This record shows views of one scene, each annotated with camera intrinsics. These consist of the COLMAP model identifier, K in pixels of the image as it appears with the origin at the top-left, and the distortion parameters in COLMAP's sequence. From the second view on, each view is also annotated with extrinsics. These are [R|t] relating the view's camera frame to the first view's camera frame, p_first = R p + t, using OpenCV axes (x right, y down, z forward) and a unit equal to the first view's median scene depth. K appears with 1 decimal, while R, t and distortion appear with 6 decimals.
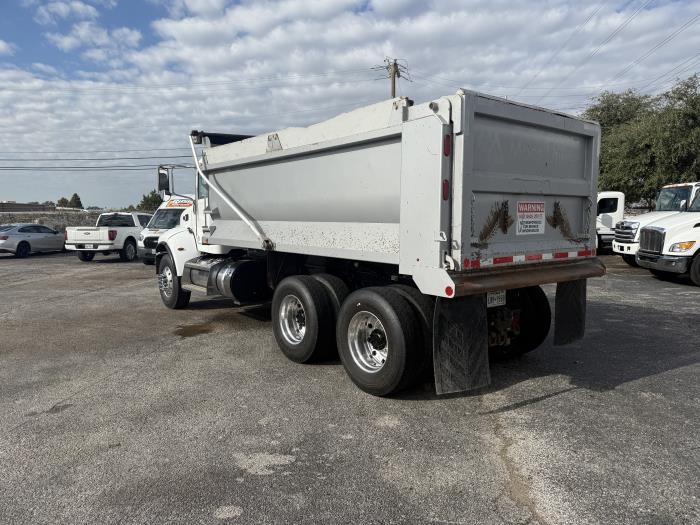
lens RADIAL K [[497.3, 0, 355.4], [0, 497.3, 263.9], [0, 0, 1]] dist [0.040389, -0.047869]
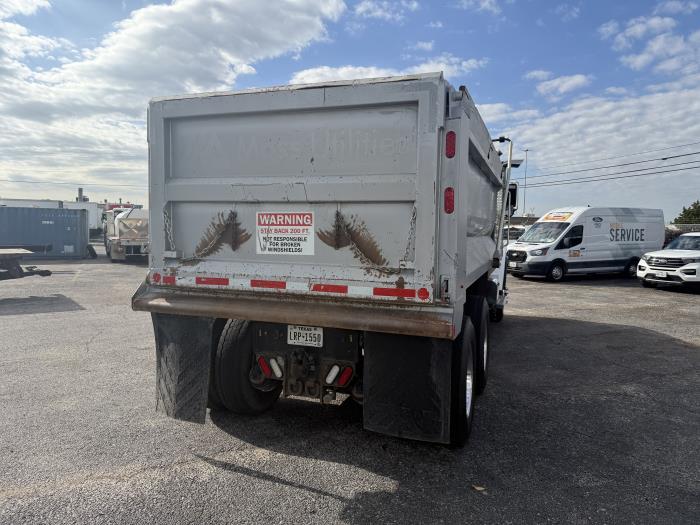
lens RADIAL K [[497.3, 0, 356.3], [0, 497.3, 252.0], [0, 0, 1]] dist [0.040389, -0.047869]
pose [[0.527879, 0.051158, -0.847778, 0.806440], [-0.094809, 0.995495, 0.001038, -0.057402], [0.844011, 0.079829, 0.530351, 0.533831]]
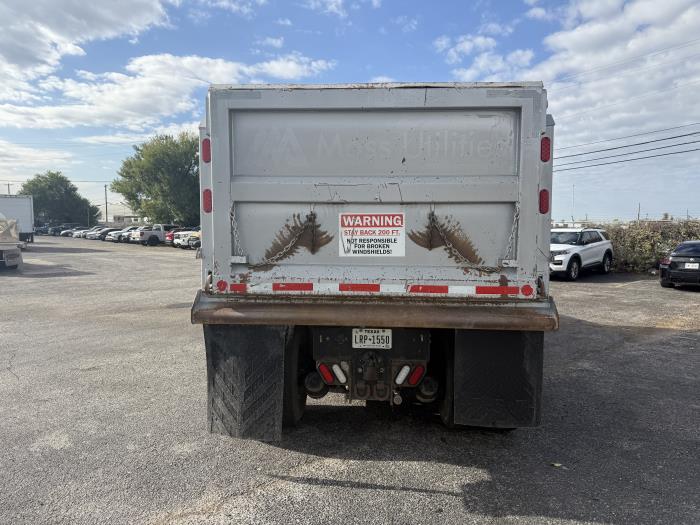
lens RADIAL K [[497.3, 0, 356.7], [0, 497.3, 256.9], [0, 0, 1]] dist [0.040389, -0.047869]
pose [[0.748121, 0.044866, -0.662044, 0.632550], [-0.068550, 0.997599, -0.009857, -0.038733], [0.660012, 0.052757, 0.749401, 0.335015]]
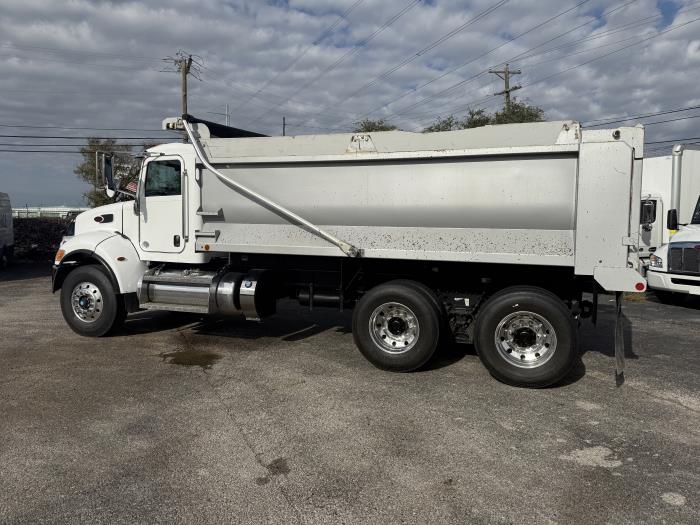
lens RADIAL K [[497.4, 0, 355.3], [0, 497.4, 260.1], [0, 0, 1]] dist [0.031063, -0.033951]
pose [[0.848555, -0.021494, 0.528670, -0.673372], [0.031183, 0.999469, -0.009417, -0.013347], [-0.528187, 0.024476, 0.848775, 0.210353]]
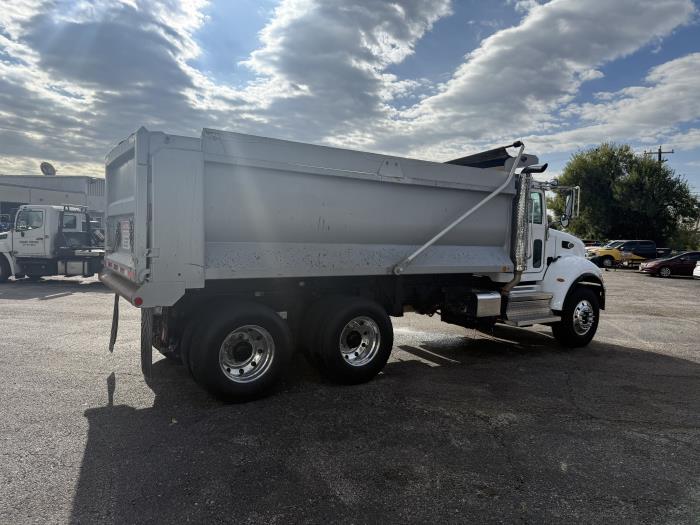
lens RADIAL K [[495.0, 0, 354.3], [0, 495.0, 254.8], [0, 0, 1]] dist [0.045290, -0.053143]
pose [[-0.091442, 0.038027, -0.995084, 1.138807], [-0.118693, 0.991731, 0.048806, -0.129145], [0.988711, 0.122572, -0.086172, 1.261628]]
